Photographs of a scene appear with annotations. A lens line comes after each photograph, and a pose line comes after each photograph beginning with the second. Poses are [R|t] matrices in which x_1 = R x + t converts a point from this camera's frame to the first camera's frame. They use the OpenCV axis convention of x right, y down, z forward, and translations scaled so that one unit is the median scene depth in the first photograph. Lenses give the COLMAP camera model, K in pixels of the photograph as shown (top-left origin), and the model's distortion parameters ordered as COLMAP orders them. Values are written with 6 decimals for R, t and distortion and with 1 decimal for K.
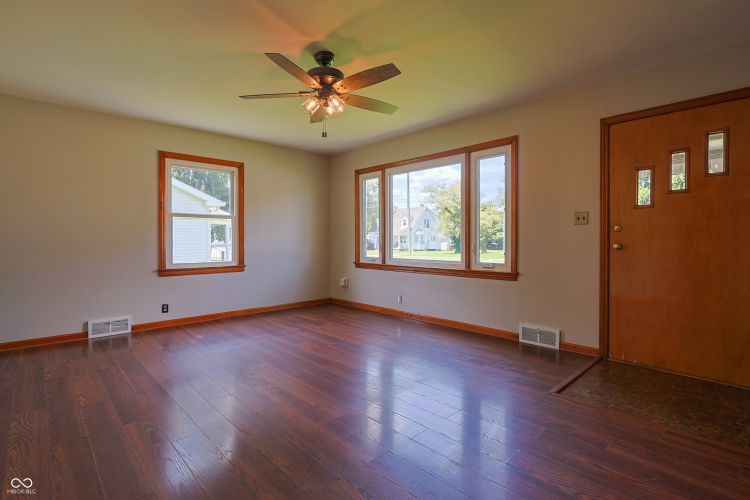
lens RADIAL K [[364.4, 0, 375.3], [0, 364.4, 242.9], [0, 0, 1]] dist [-0.001174, 0.000687]
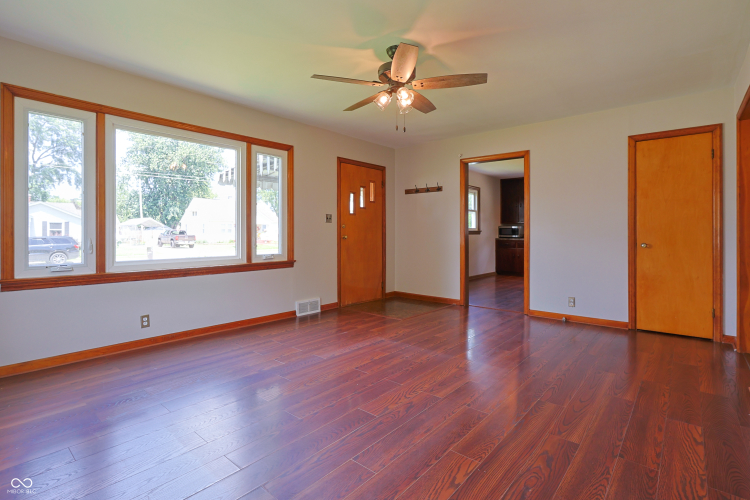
lens RADIAL K [[378.2, 0, 354.1], [0, 378.2, 233.0], [0, 0, 1]] dist [-0.002000, 0.000002]
pose [[-0.077909, -0.001592, 0.996959, -0.946634], [0.004400, 0.999988, 0.001941, -0.010197], [-0.996951, 0.004538, -0.077901, 0.978033]]
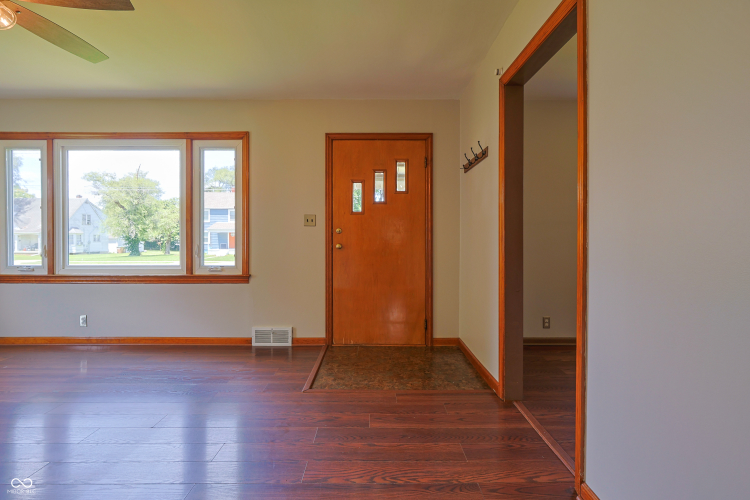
lens RADIAL K [[364.4, 0, 375.3], [0, 364.4, 242.9], [0, 0, 1]] dist [-0.001174, 0.000687]
pose [[0.689064, -0.003392, 0.724692, -0.084490], [0.004728, 0.999989, 0.000185, -0.000602], [-0.724685, 0.003299, 0.689073, 0.106107]]
